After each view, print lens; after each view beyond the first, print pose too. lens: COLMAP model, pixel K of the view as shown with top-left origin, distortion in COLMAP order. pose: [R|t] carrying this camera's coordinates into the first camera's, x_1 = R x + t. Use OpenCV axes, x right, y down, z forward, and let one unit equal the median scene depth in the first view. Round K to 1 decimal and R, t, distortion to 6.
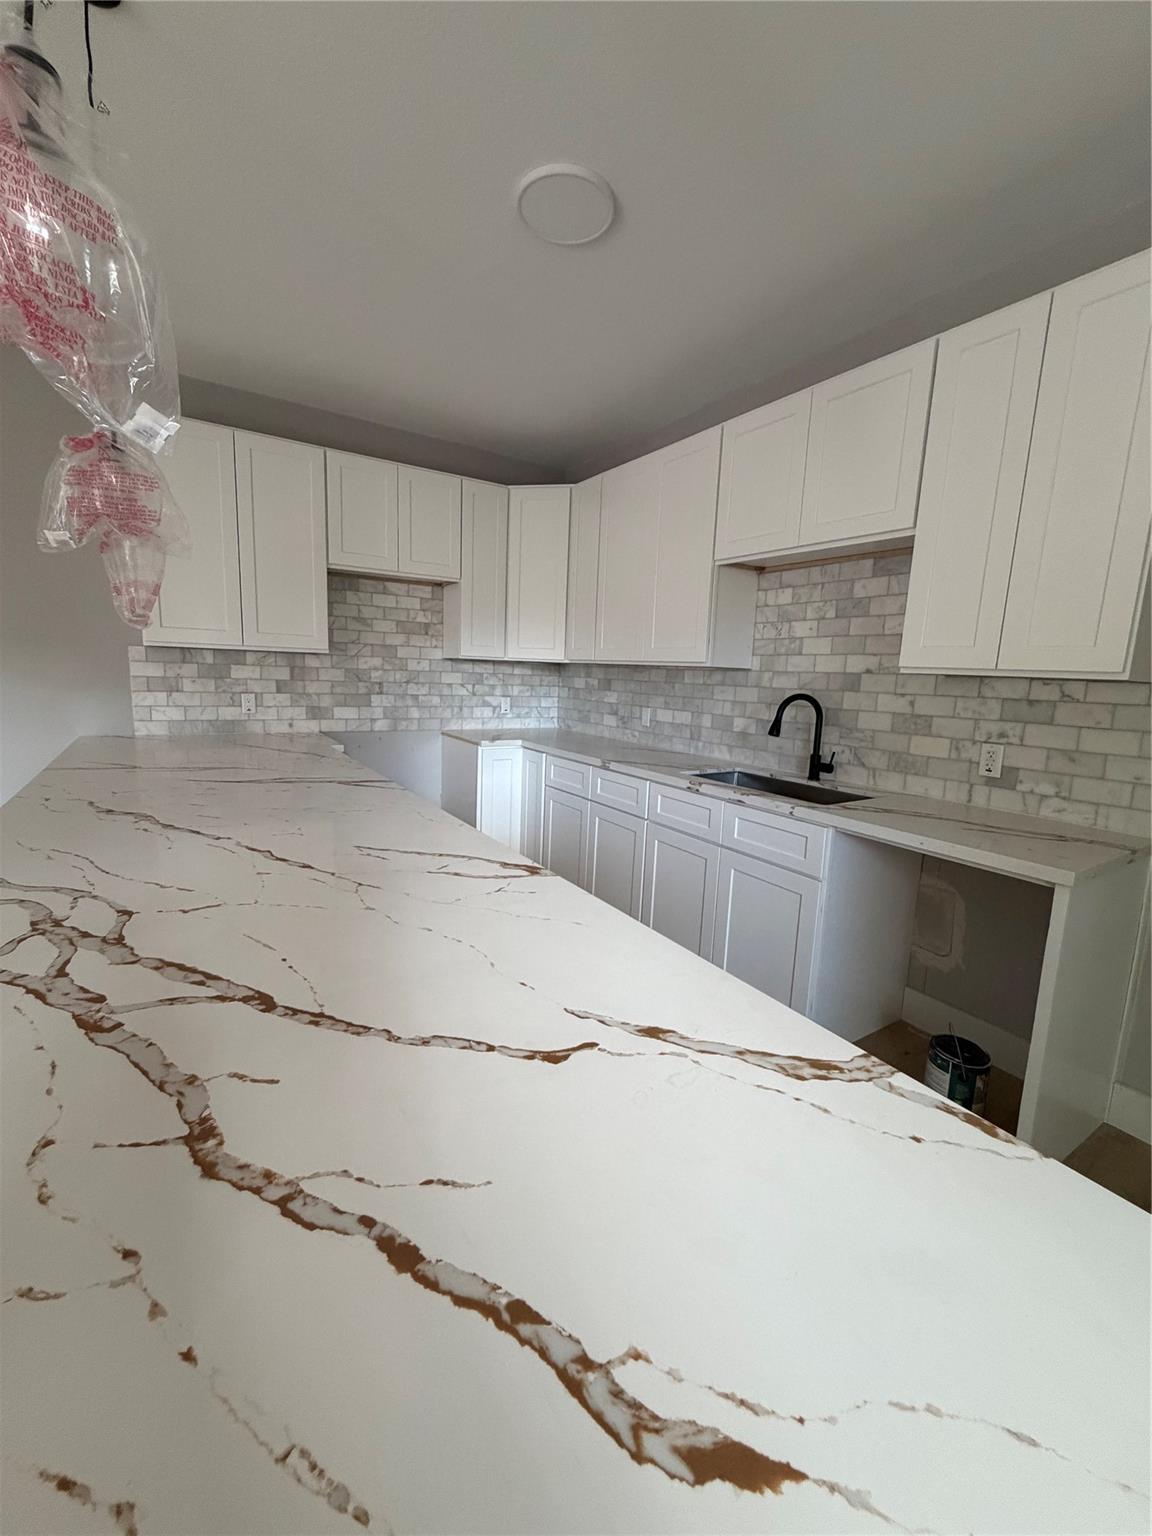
lens RADIAL K [[611.2, 0, 576.1], [0, 611.2, 765.2], [0, 0, 1]] dist [0.001155, -0.000691]
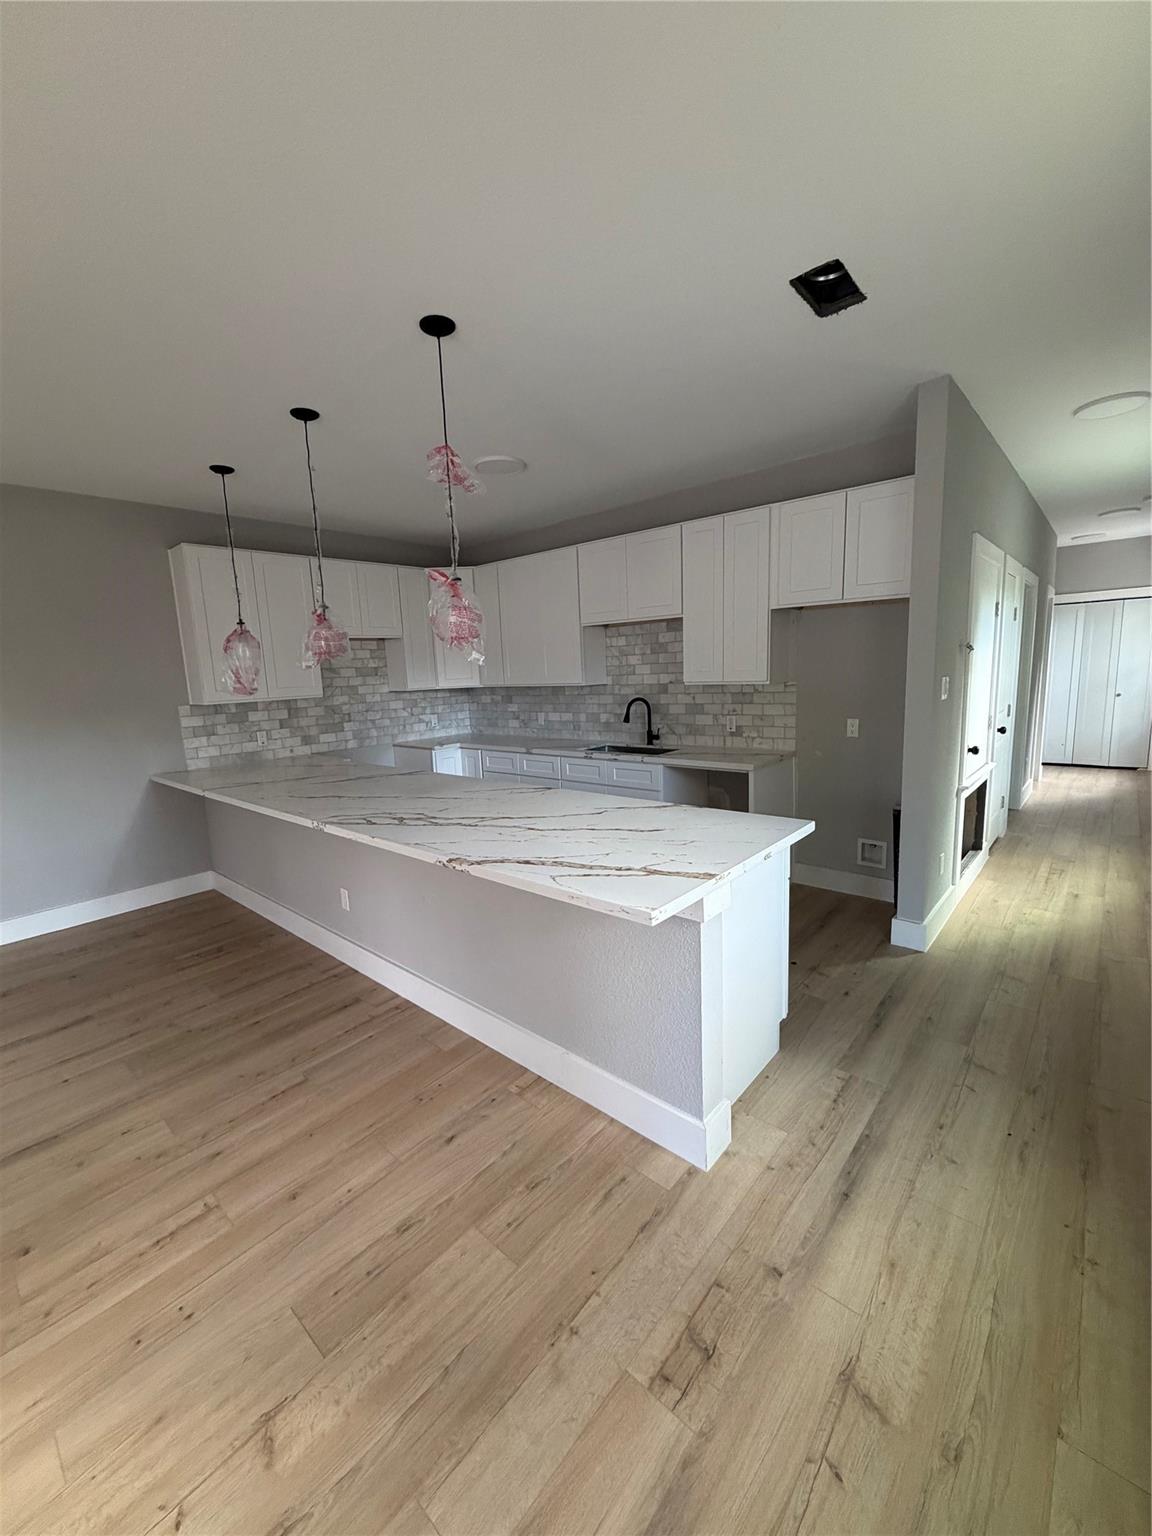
lens RADIAL K [[611.2, 0, 575.4], [0, 611.2, 762.9], [0, 0, 1]] dist [0.001155, -0.000691]
pose [[0.960044, -0.120158, 0.252739, -0.229671], [0.120186, 0.992632, 0.015389, 0.019118], [-0.252726, 0.015601, 0.967412, -0.552771]]
